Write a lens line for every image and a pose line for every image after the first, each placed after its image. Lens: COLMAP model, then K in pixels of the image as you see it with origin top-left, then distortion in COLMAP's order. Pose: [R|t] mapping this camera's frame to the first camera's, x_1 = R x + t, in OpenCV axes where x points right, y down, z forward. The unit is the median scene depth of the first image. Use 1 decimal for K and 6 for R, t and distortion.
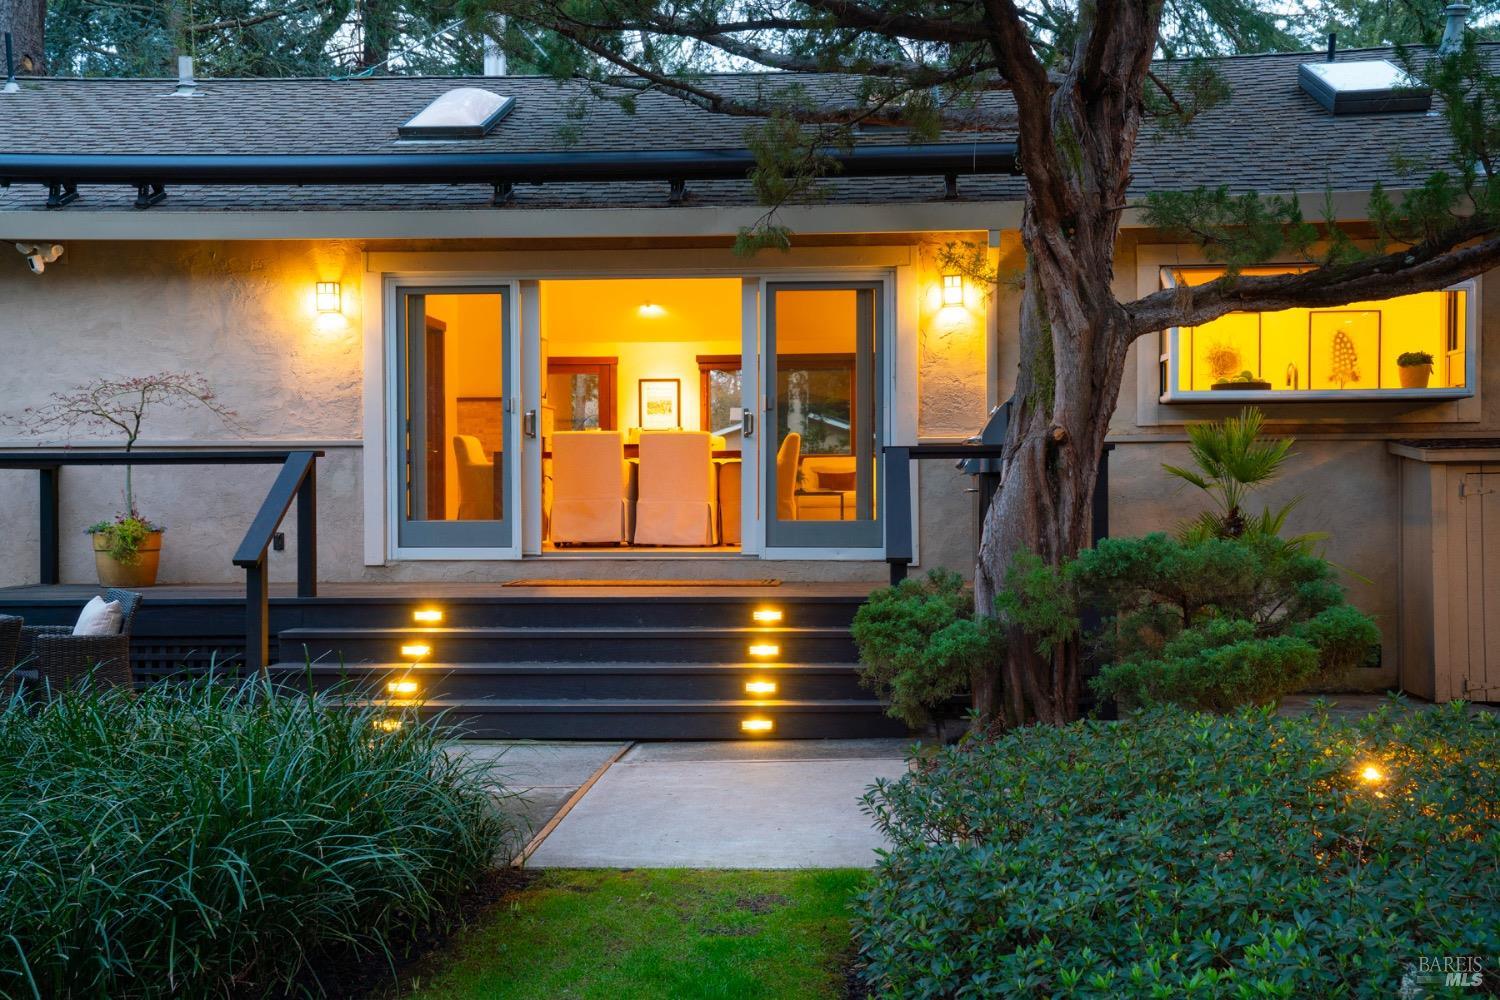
lens RADIAL K [[1727.1, 0, 754.2], [0, 1727.1, 502.9], [0, 0, 1]] dist [0.123525, 0.000000]
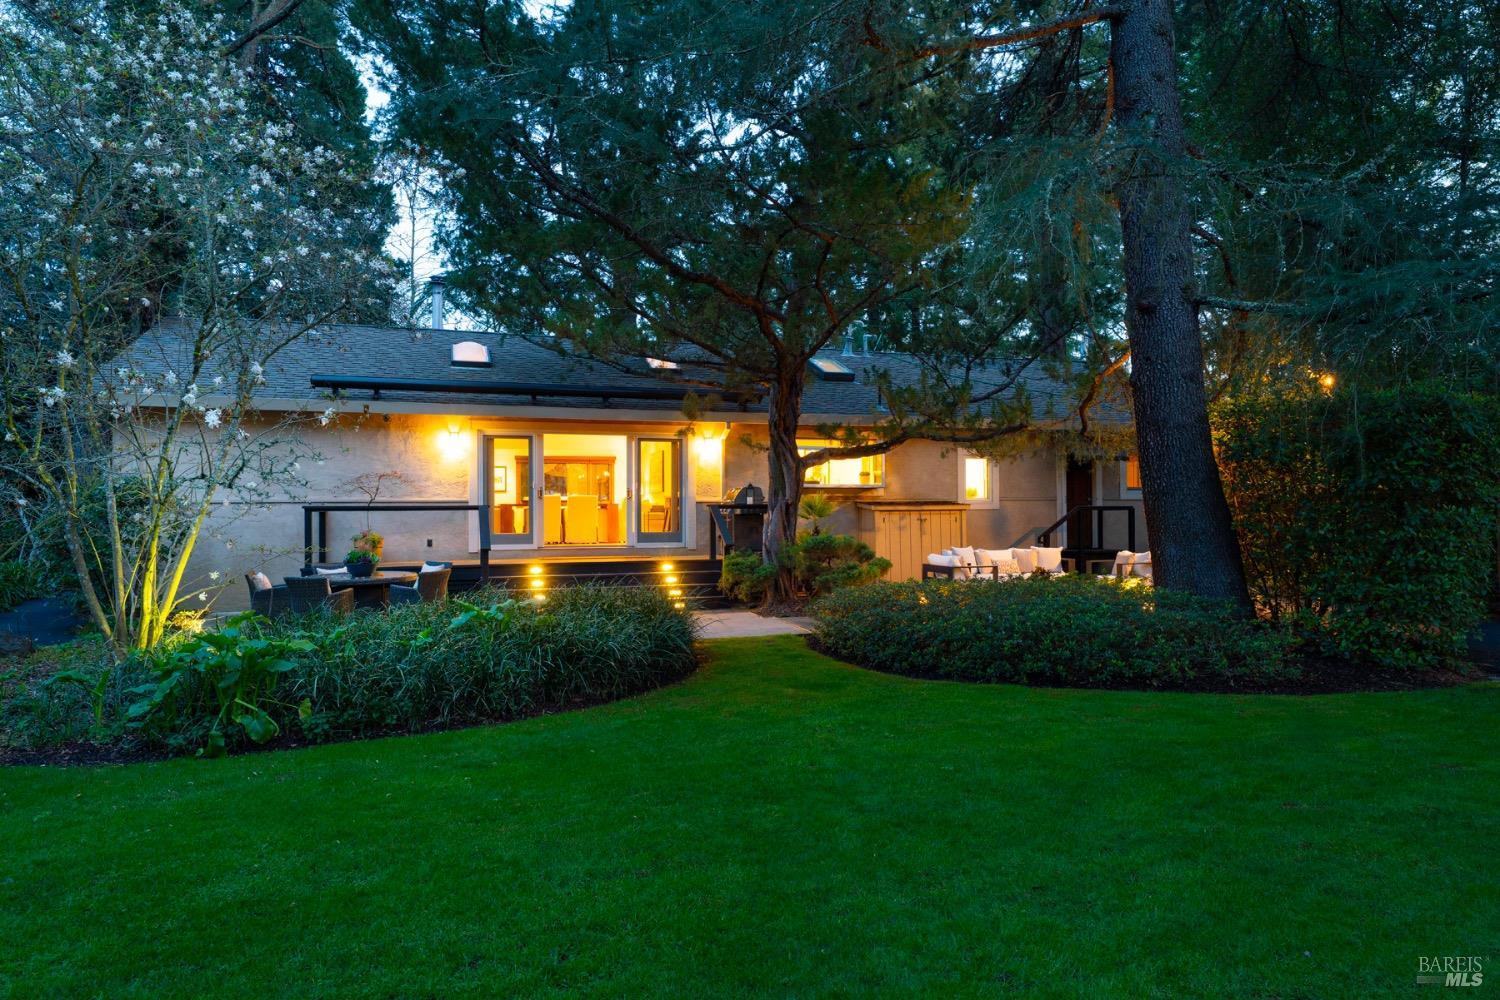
lens RADIAL K [[971.0, 0, 746.7], [0, 971.0, 502.8], [0, 0, 1]] dist [0.036612, -0.001114]
pose [[0.928580, 0.004056, 0.371109, -0.384974], [0.003836, 0.999782, -0.020524, -0.003107], [-0.371112, 0.020482, 0.928362, -0.390138]]
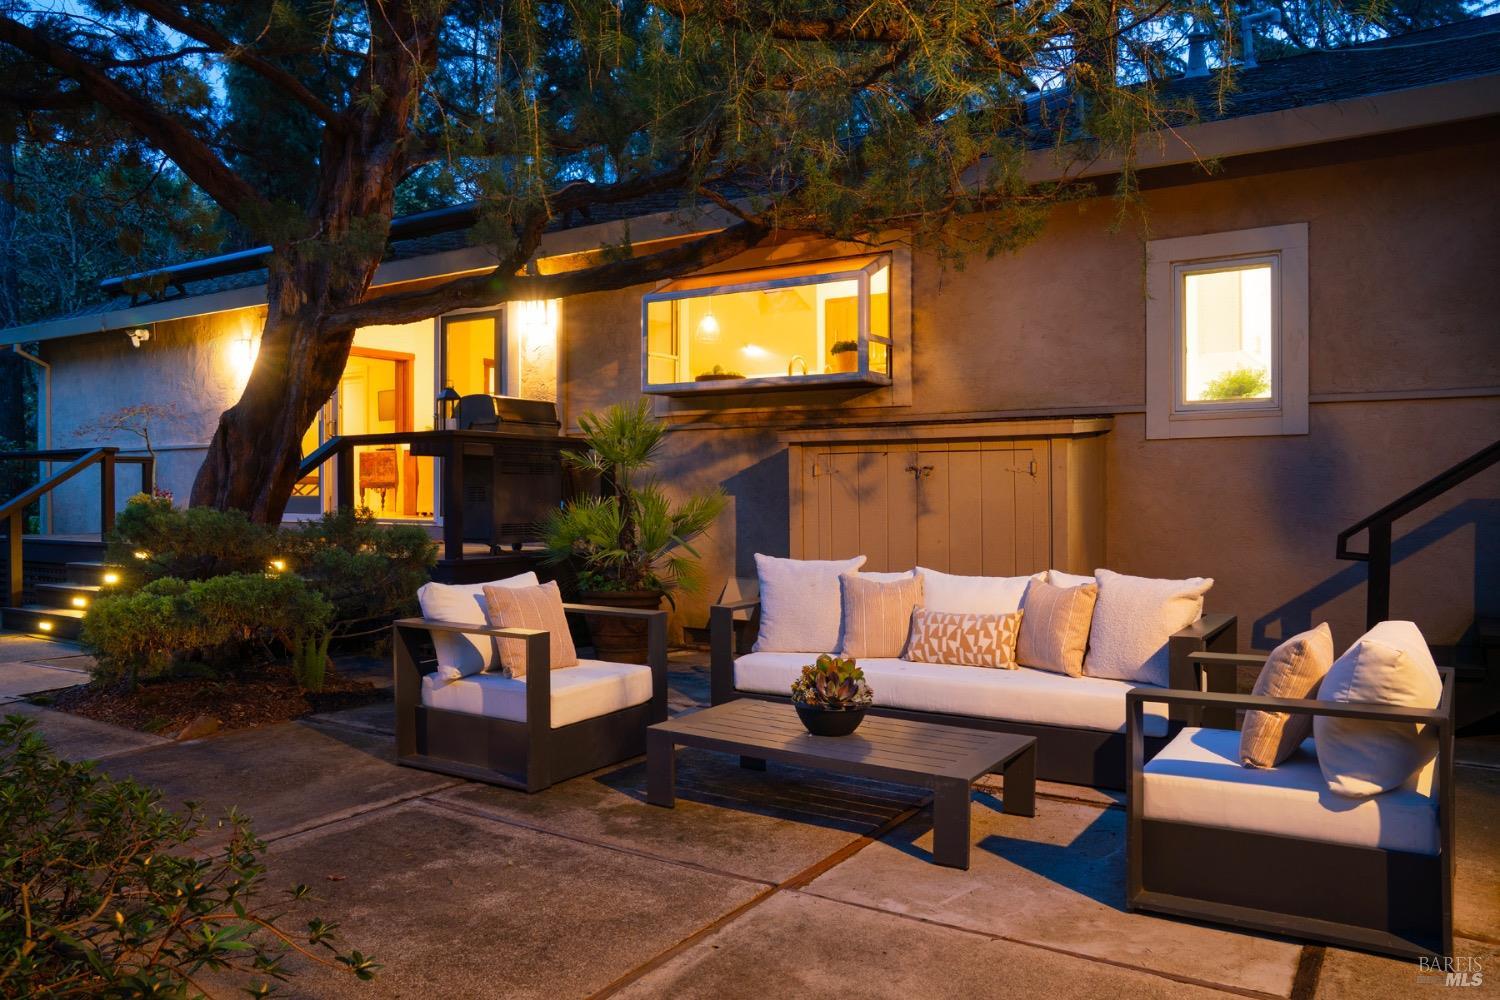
lens RADIAL K [[1108.2, 0, 748.3], [0, 1108.2, 497.1], [0, 0, 1]] dist [0.000612, -0.000233]
pose [[0.874384, 0.007844, -0.485171, 0.638641], [-0.012051, 0.999912, -0.005553, 0.012041], [0.485084, 0.010702, 0.874402, 0.392000]]
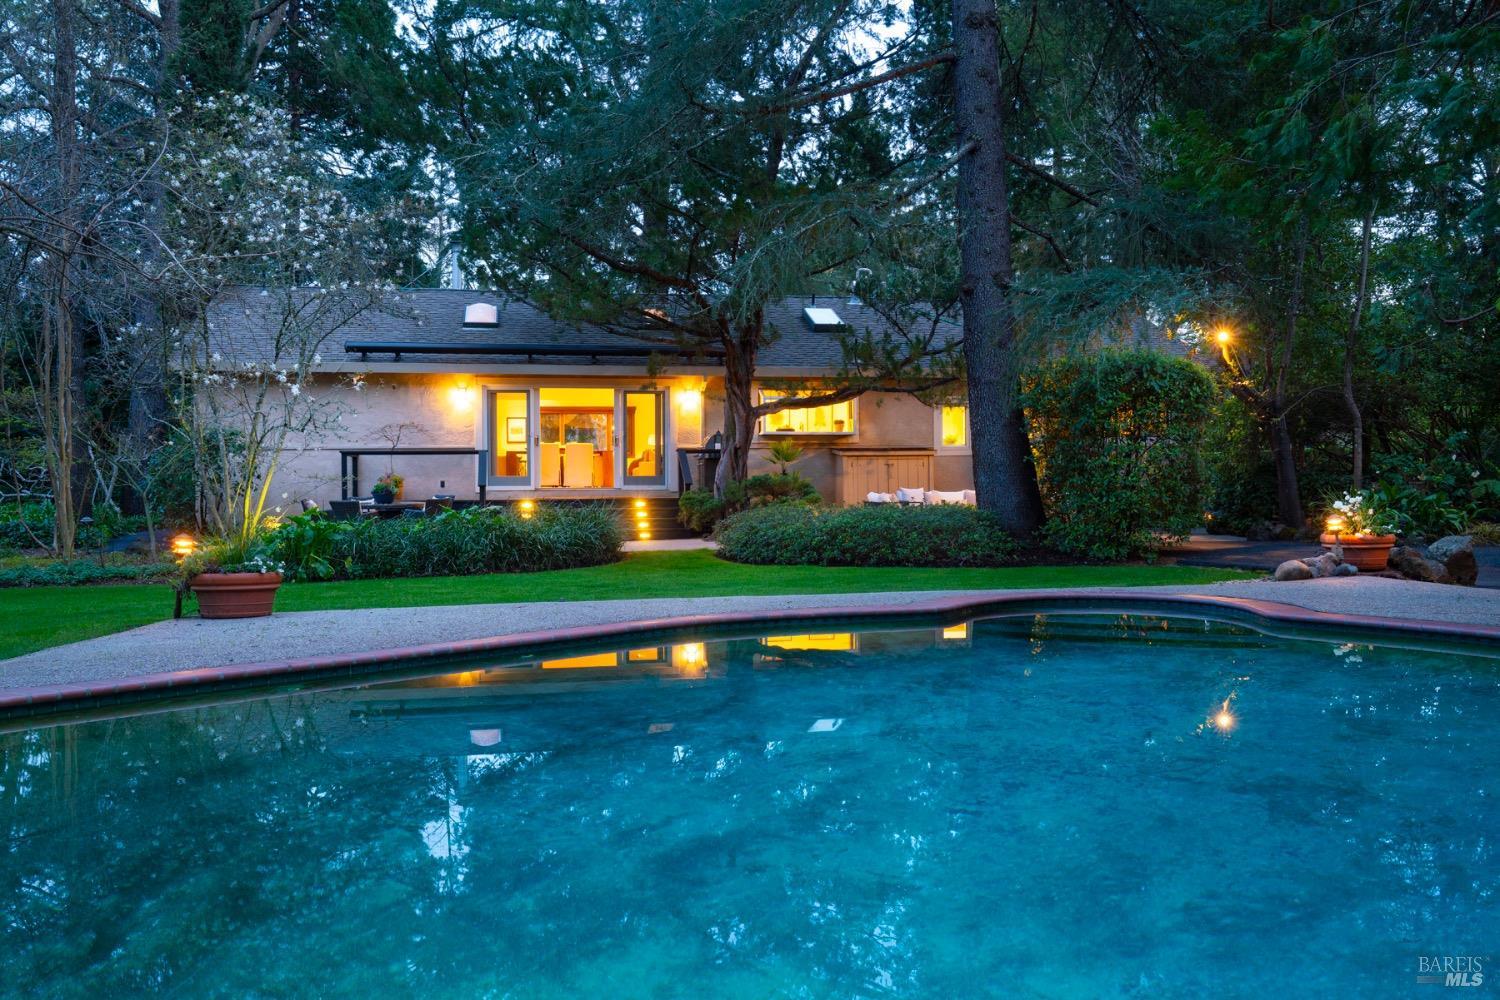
lens RADIAL K [[1344.1, 0, 746.3], [0, 1344.1, 495.3], [0, 0, 1]] dist [-0.009177, 0.004041]
pose [[0.967096, -0.003803, 0.254383, -0.367946], [0.003903, 0.999992, 0.000112, 0.043711], [-0.254381, 0.000885, 0.967104, -1.196040]]
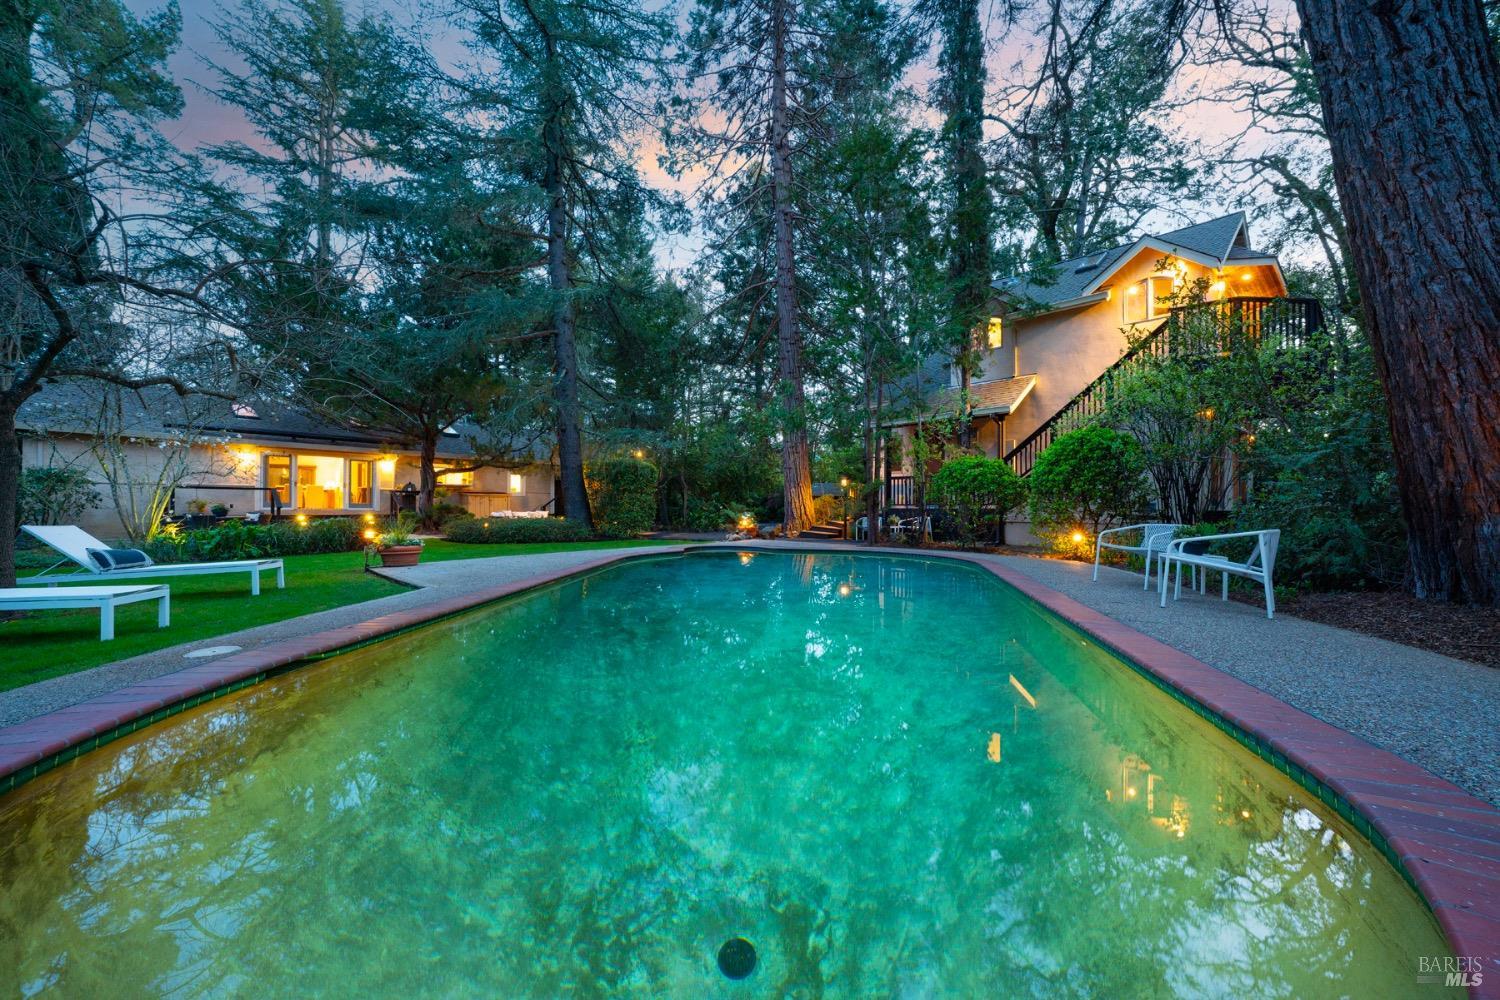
lens RADIAL K [[608.3, 0, 747.0], [0, 608.3, 503.9], [0, 0, 1]] dist [-0.000696, -0.000073]
pose [[0.590533, 0.013931, 0.806894, -0.830456], [-0.000801, 0.999861, -0.016676, 0.045968], [-0.807013, 0.009202, 0.590461, -1.192376]]
